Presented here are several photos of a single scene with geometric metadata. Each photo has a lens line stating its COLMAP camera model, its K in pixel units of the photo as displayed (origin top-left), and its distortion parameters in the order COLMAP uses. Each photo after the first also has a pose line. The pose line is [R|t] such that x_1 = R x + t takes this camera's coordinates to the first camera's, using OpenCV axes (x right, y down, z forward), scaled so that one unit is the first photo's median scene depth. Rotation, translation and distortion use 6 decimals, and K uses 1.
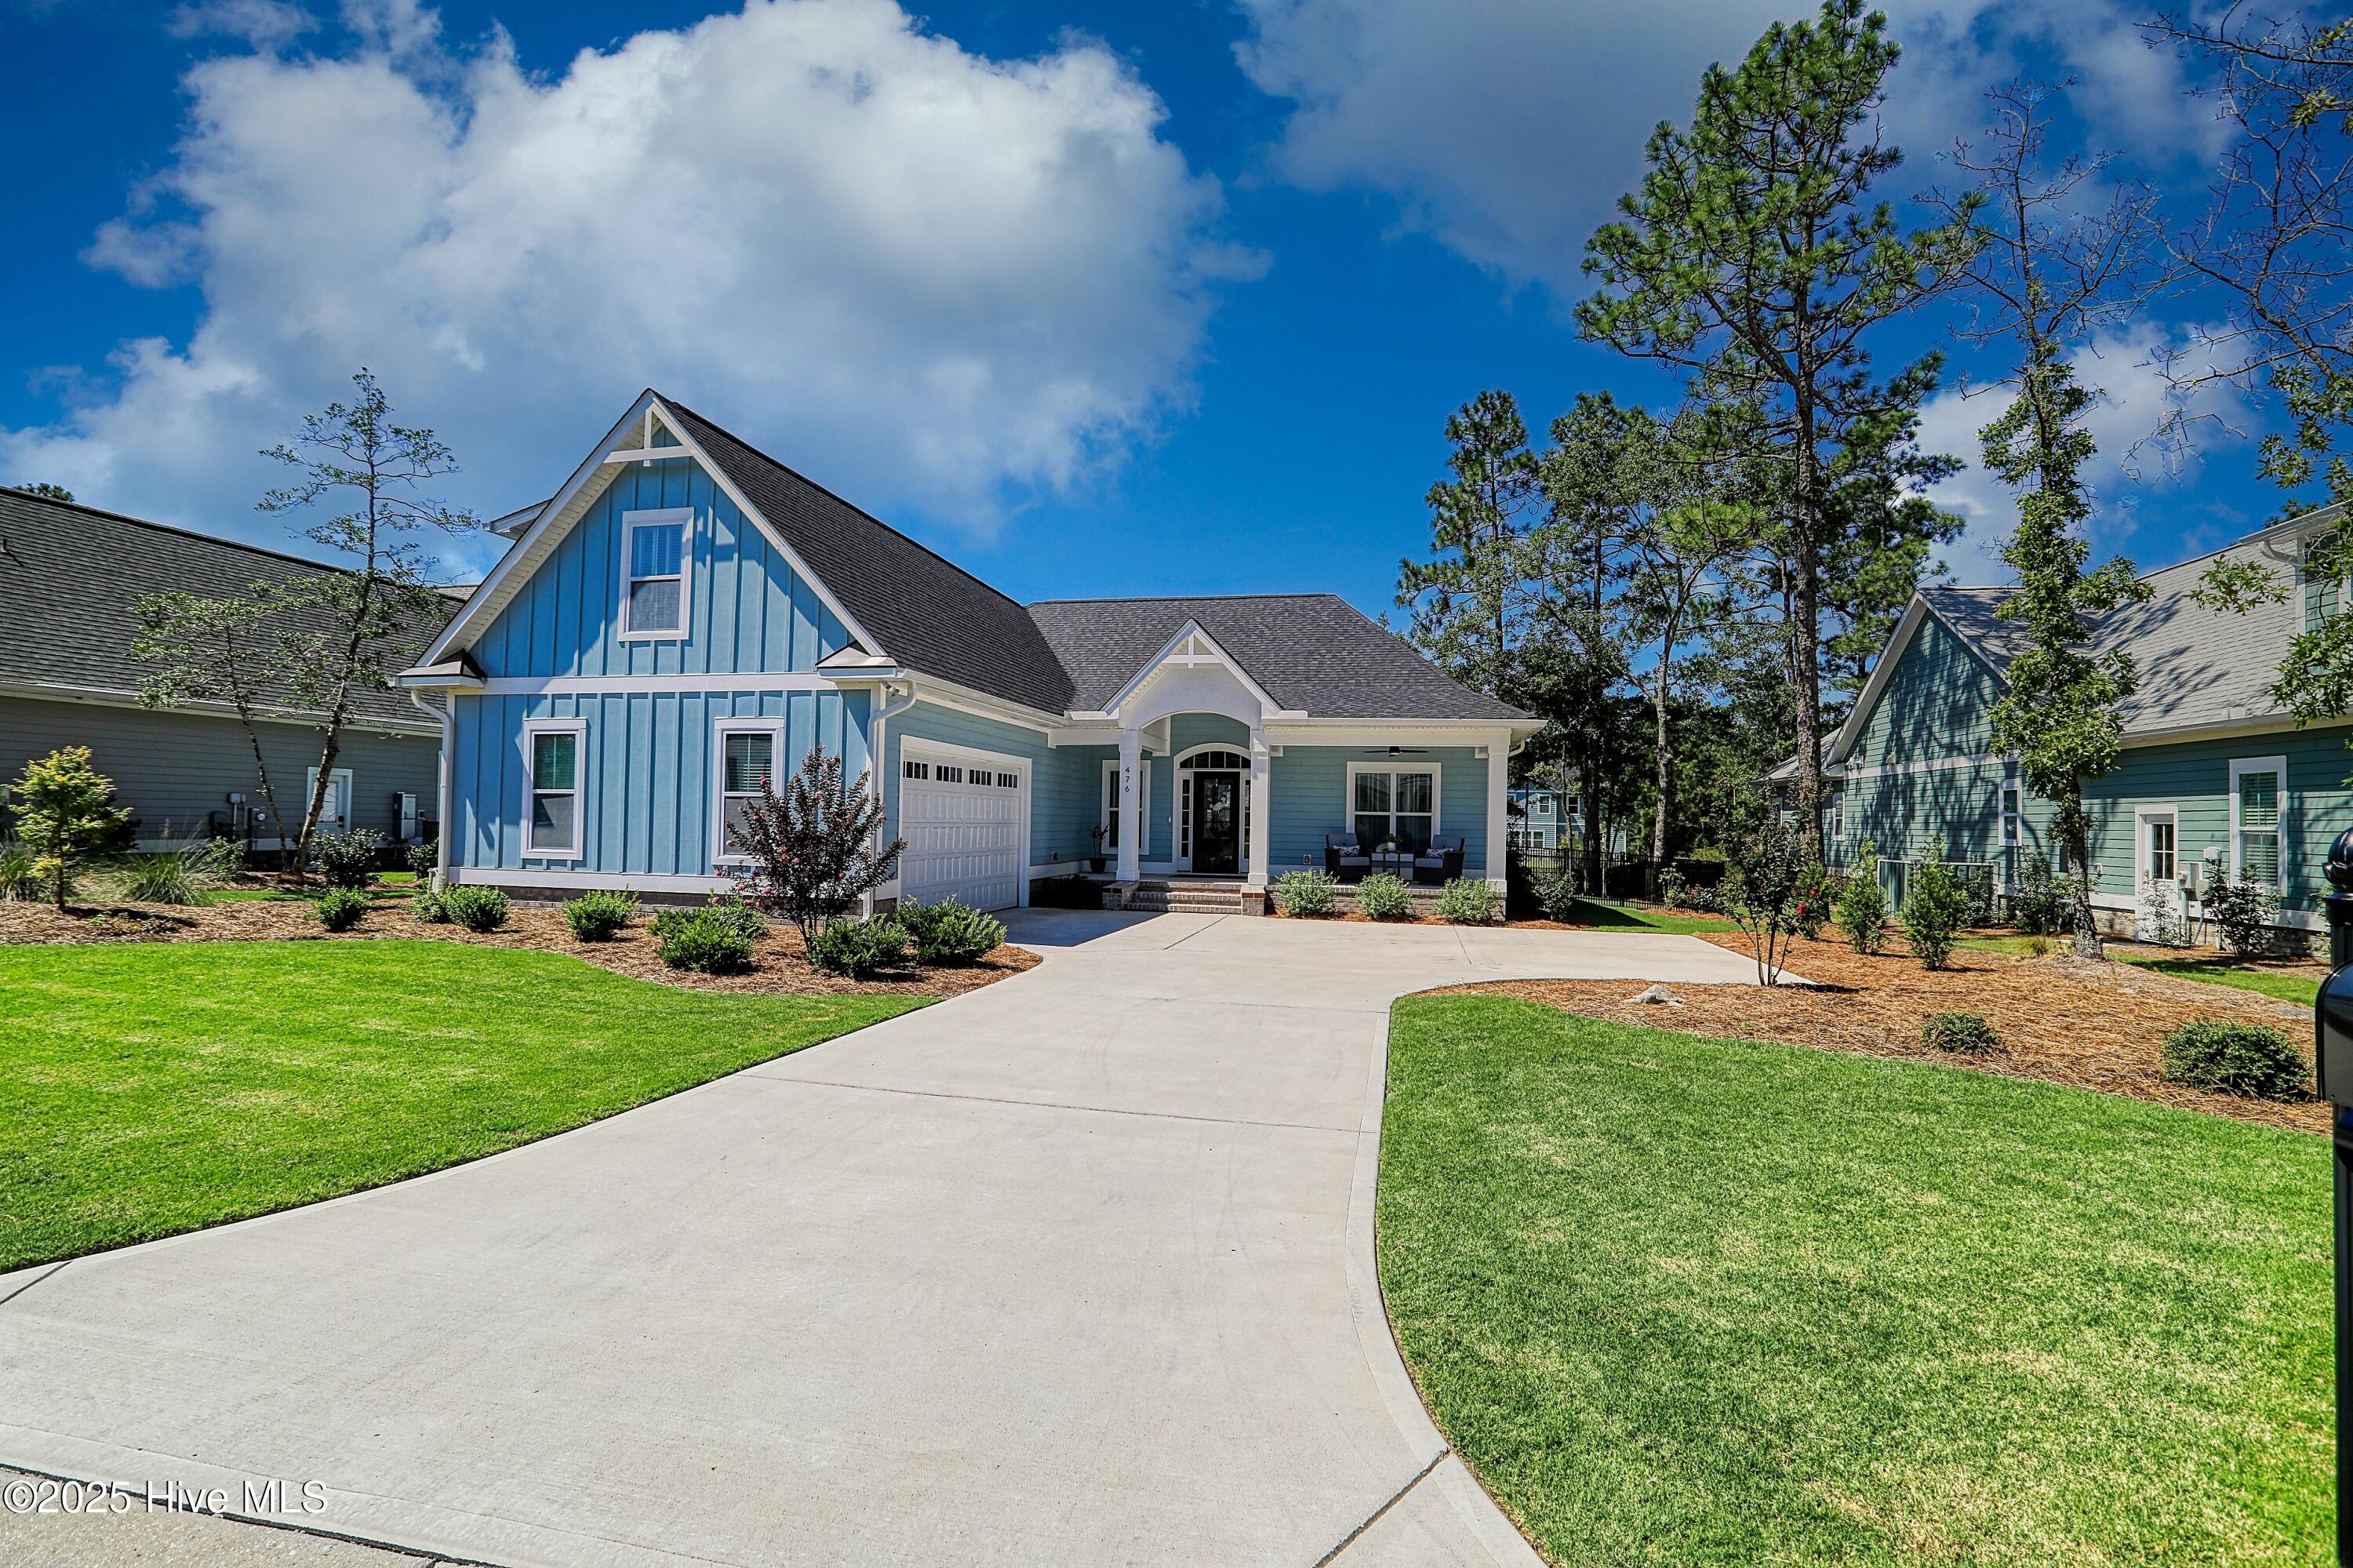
lens RADIAL K [[1066.0, 0, 1171.4], [0, 1066.0, 803.8], [0, 0, 1]] dist [-0.059405, 0.019588]
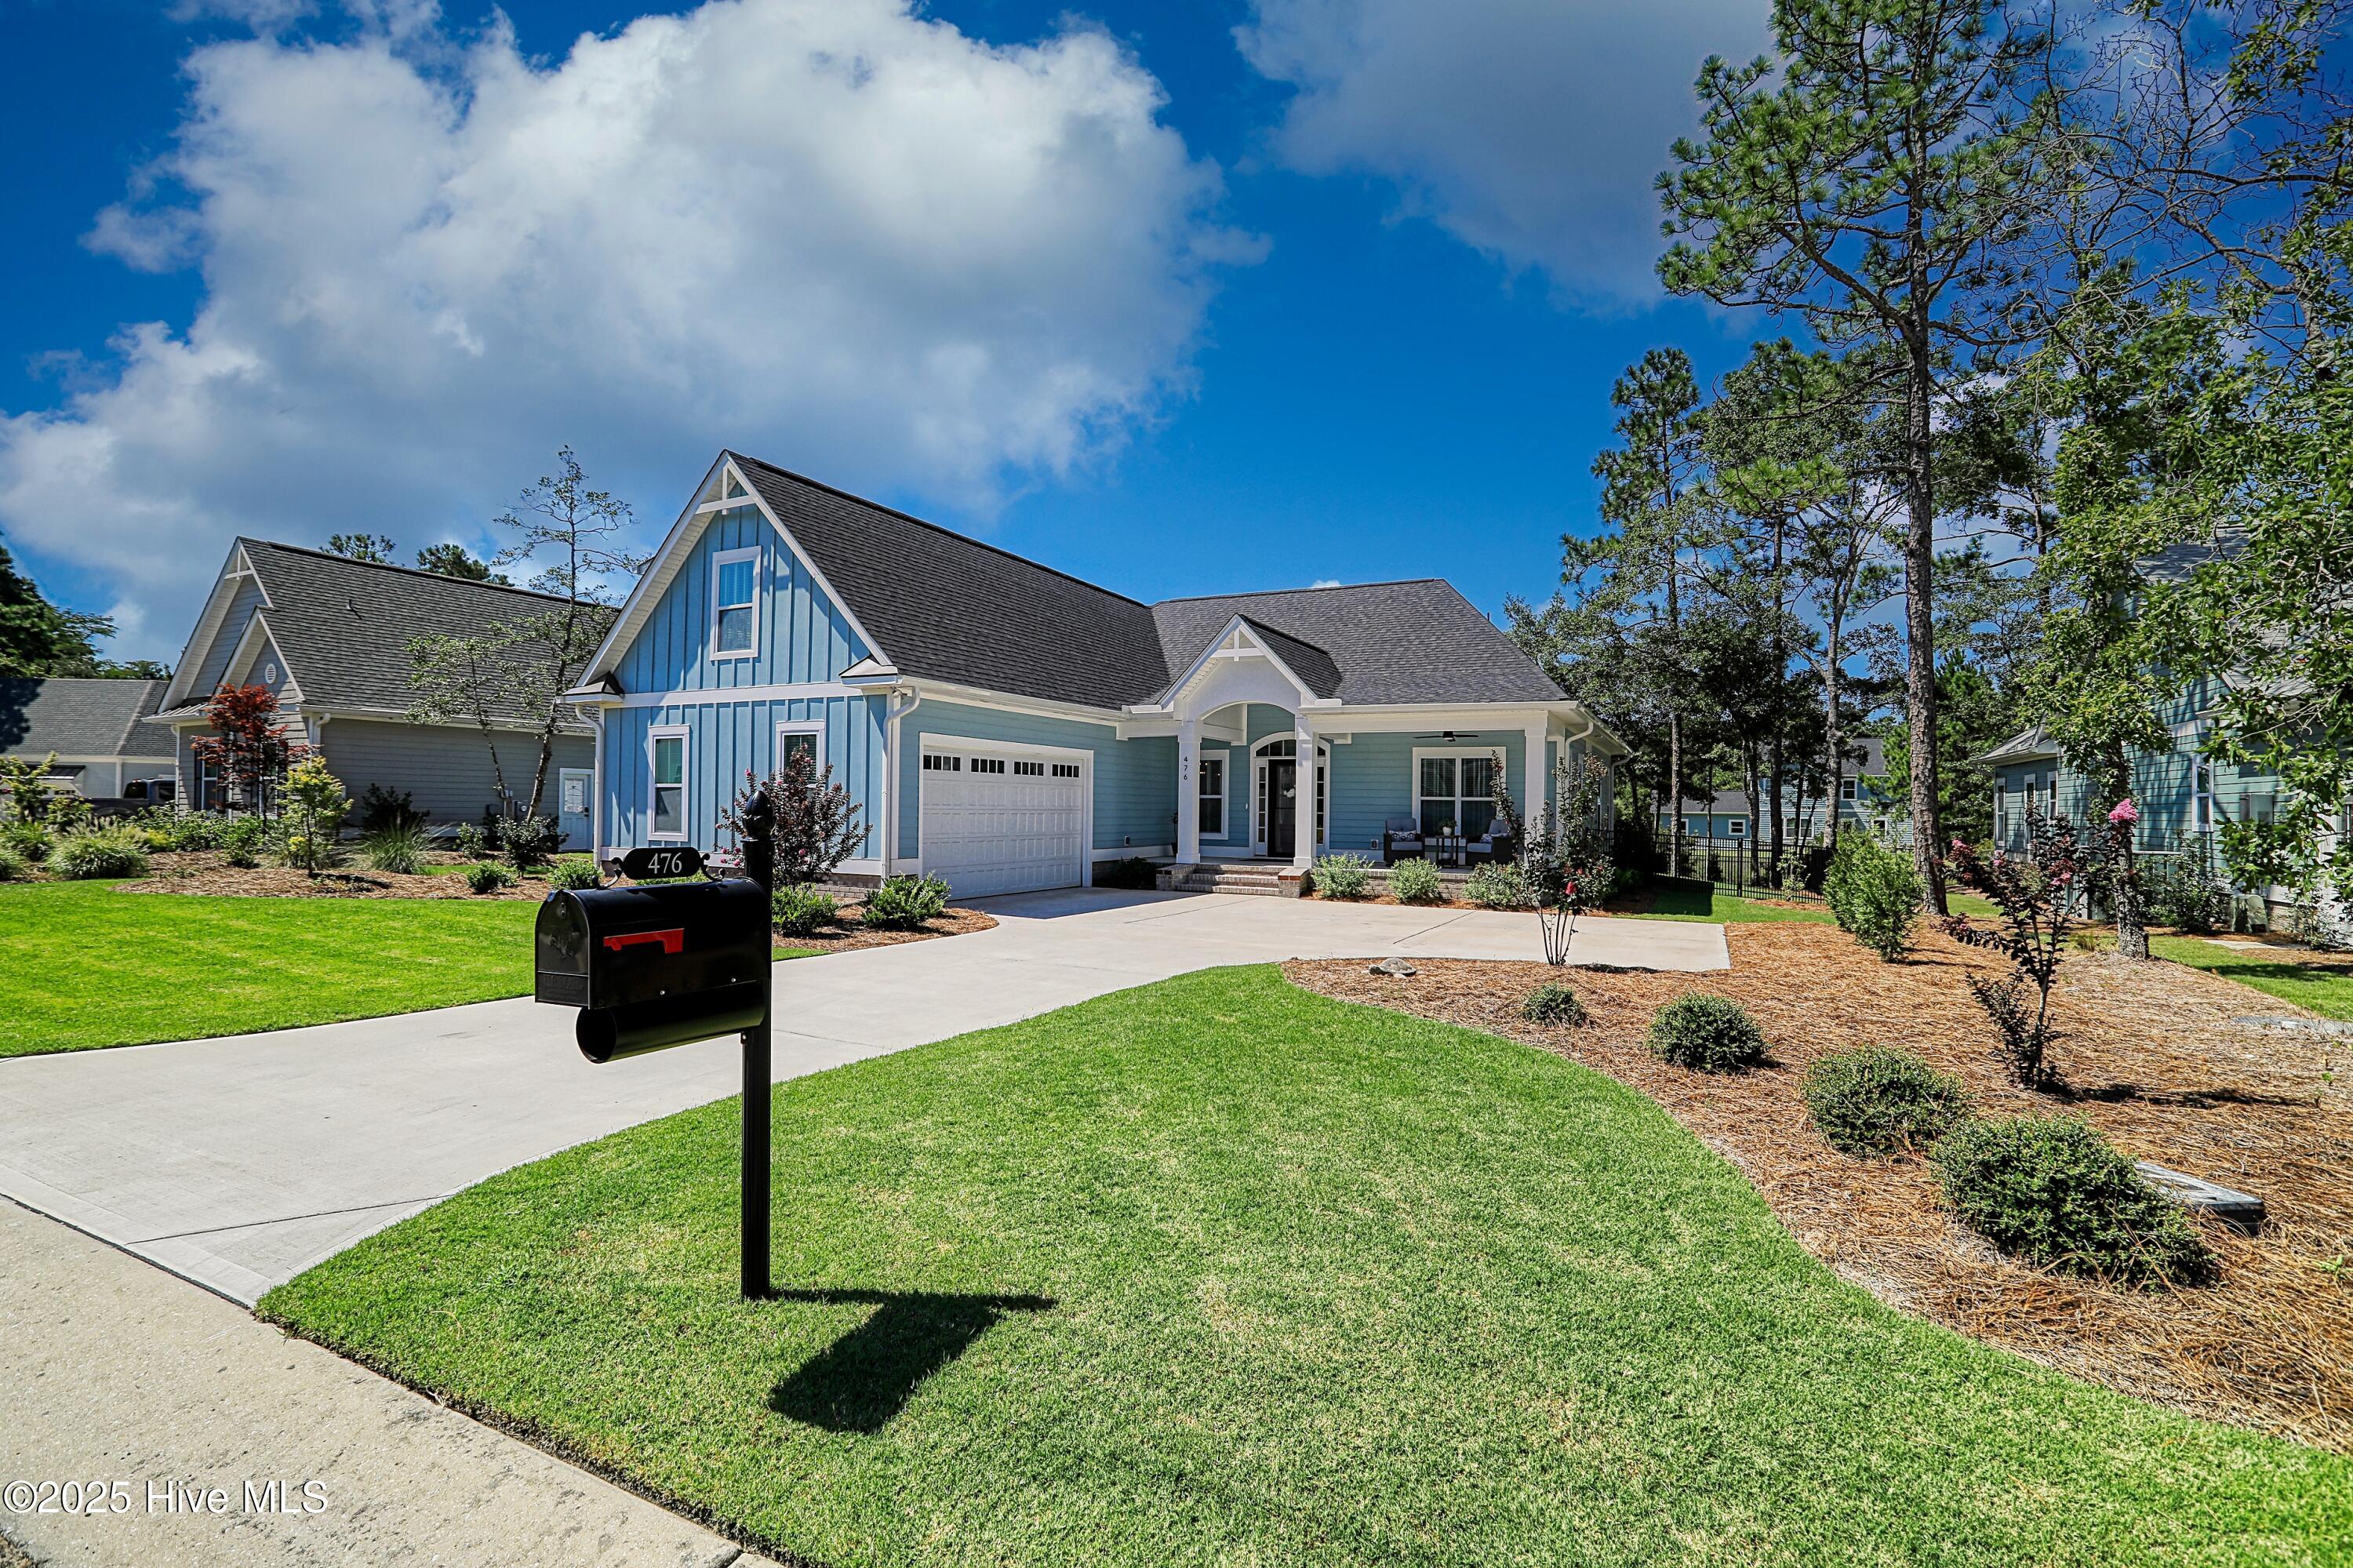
lens RADIAL K [[1065.5, 0, 1179.0], [0, 1065.5, 805.0], [0, 0, 1]] dist [-0.054044, 0.020031]
pose [[0.967720, -0.006649, -0.251942, 0.240656], [0.009265, 0.999915, 0.009200, 0.004281], [0.251859, -0.011238, 0.967699, -0.034020]]
